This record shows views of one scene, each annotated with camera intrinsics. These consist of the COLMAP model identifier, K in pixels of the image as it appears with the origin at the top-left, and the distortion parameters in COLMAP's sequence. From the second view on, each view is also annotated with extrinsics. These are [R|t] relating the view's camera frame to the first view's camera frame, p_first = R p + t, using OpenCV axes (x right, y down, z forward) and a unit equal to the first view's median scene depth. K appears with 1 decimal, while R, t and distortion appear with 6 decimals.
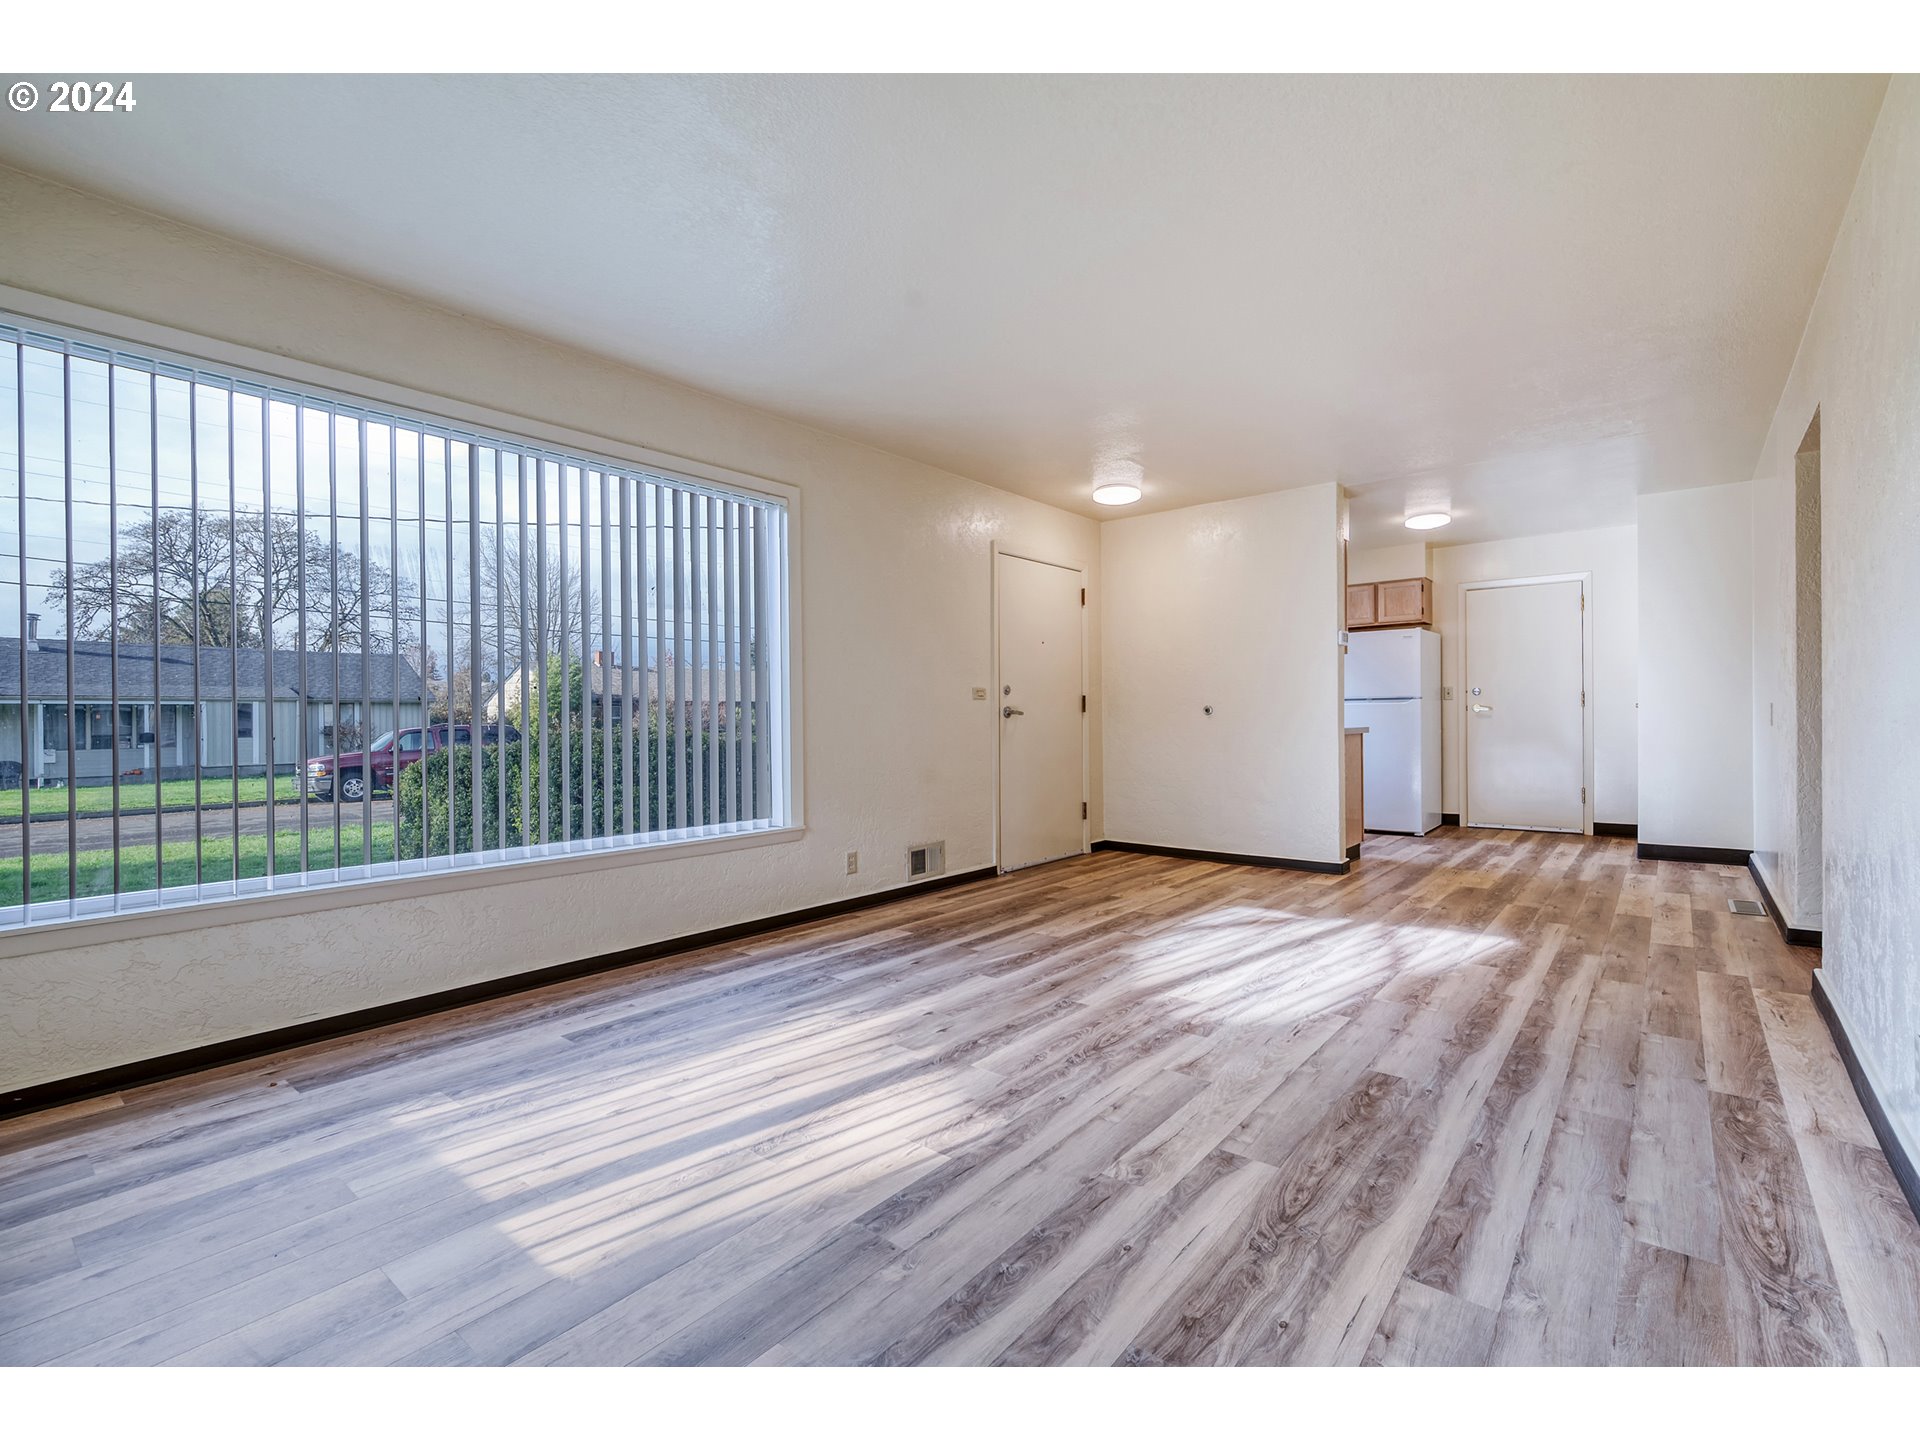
lens RADIAL K [[899.2, 0, 950.7], [0, 899.2, 725.5], [0, 0, 1]] dist [-0.000245, 0.000256]
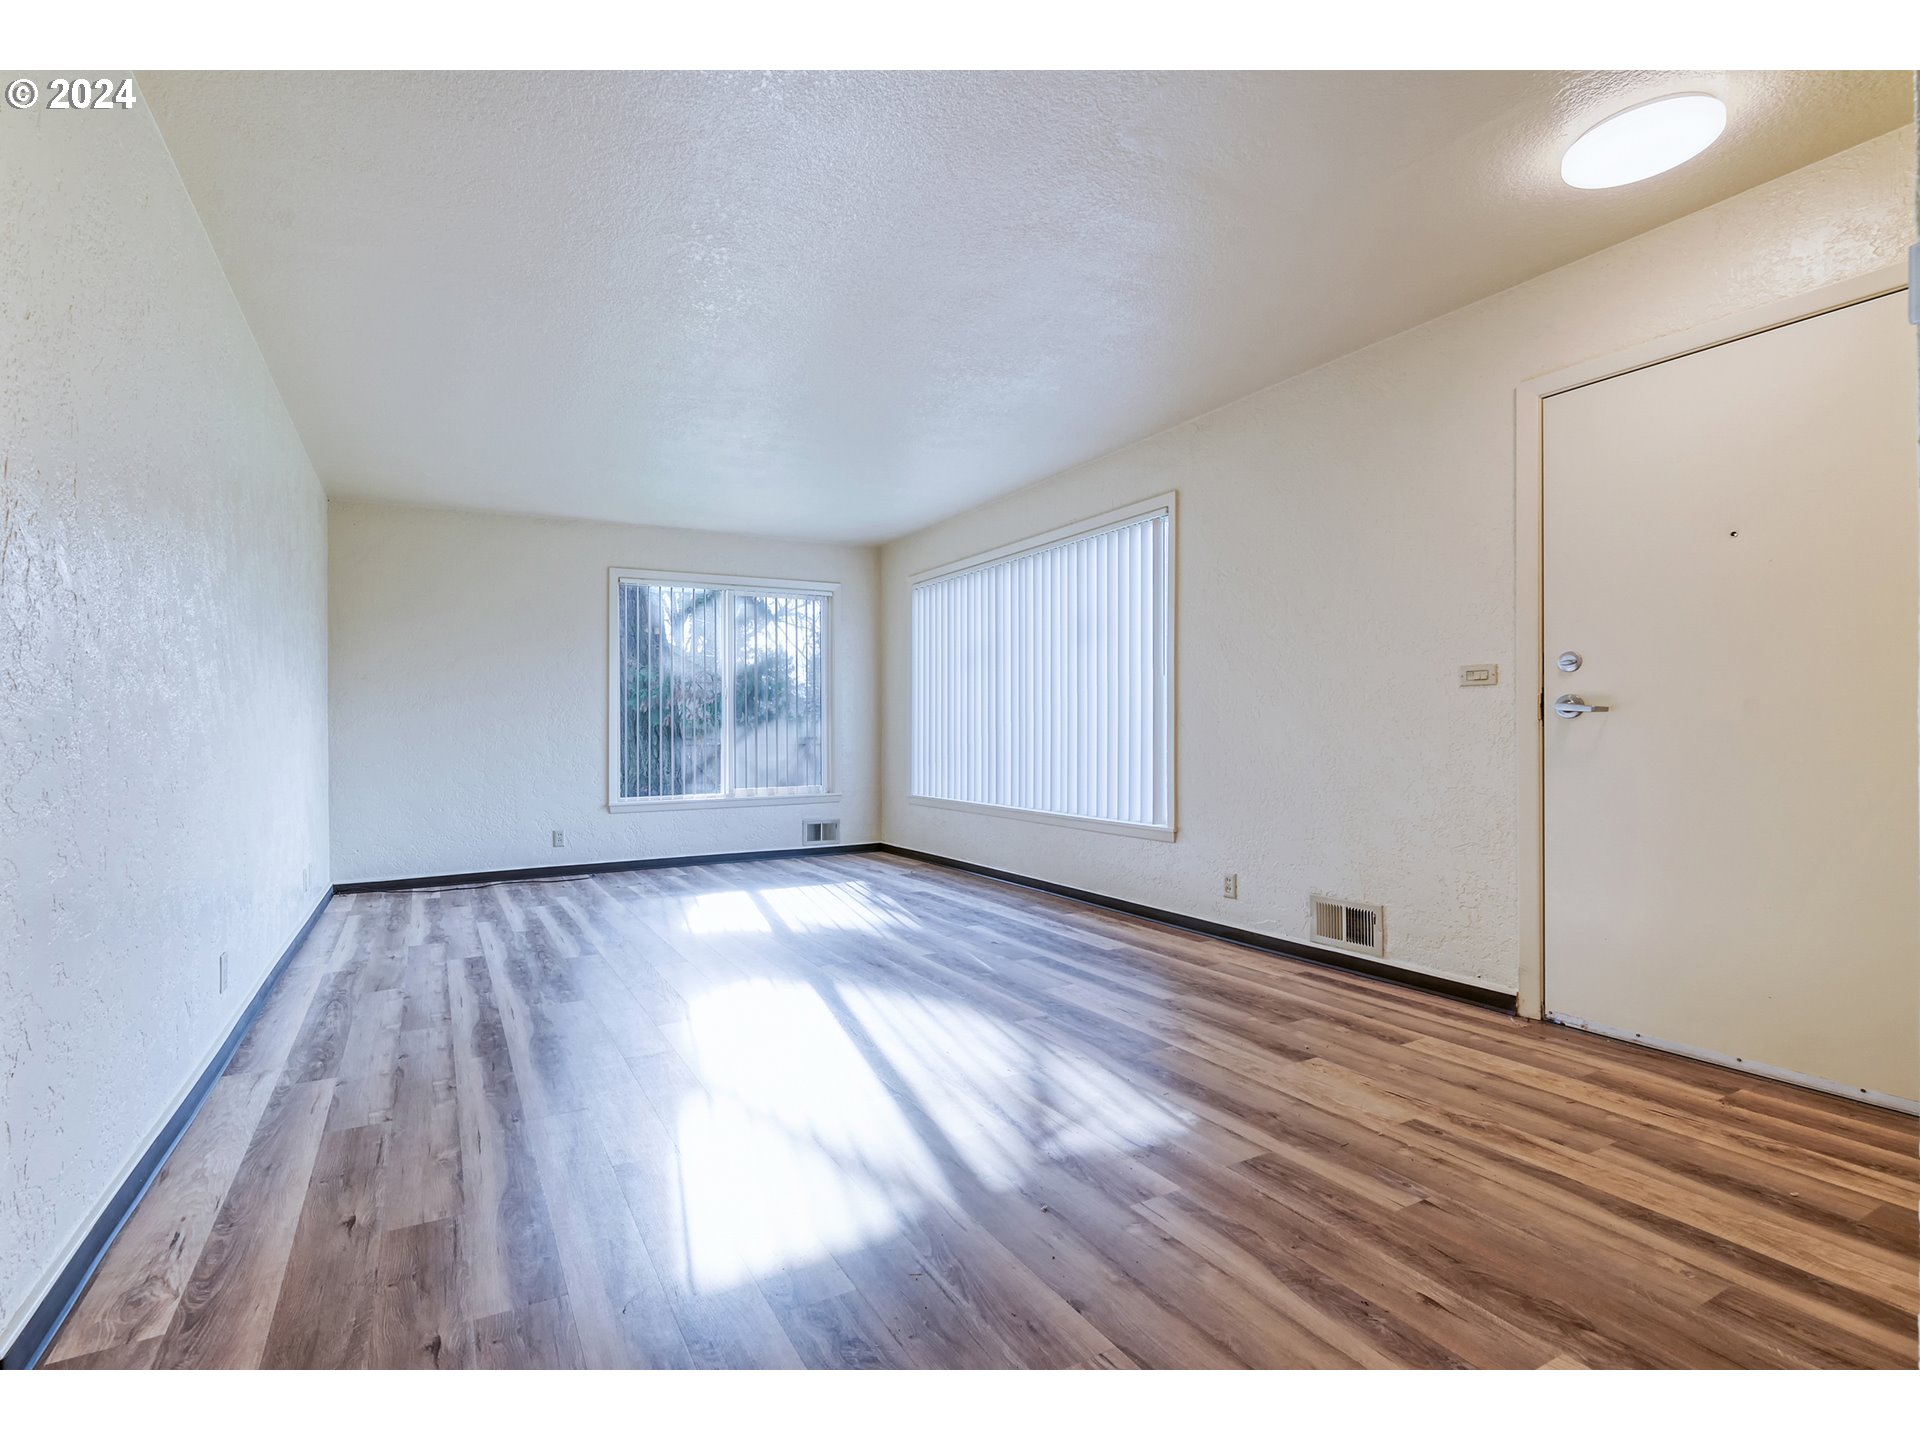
lens RADIAL K [[899.2, 0, 950.7], [0, 899.2, 725.5], [0, 0, 1]] dist [-0.000245, 0.000256]
pose [[-0.361483, 0.015151, -0.932255, 1.092221], [0.010450, 0.999871, 0.012198, -0.024015], [0.932320, -0.005332, -0.361595, 1.443099]]
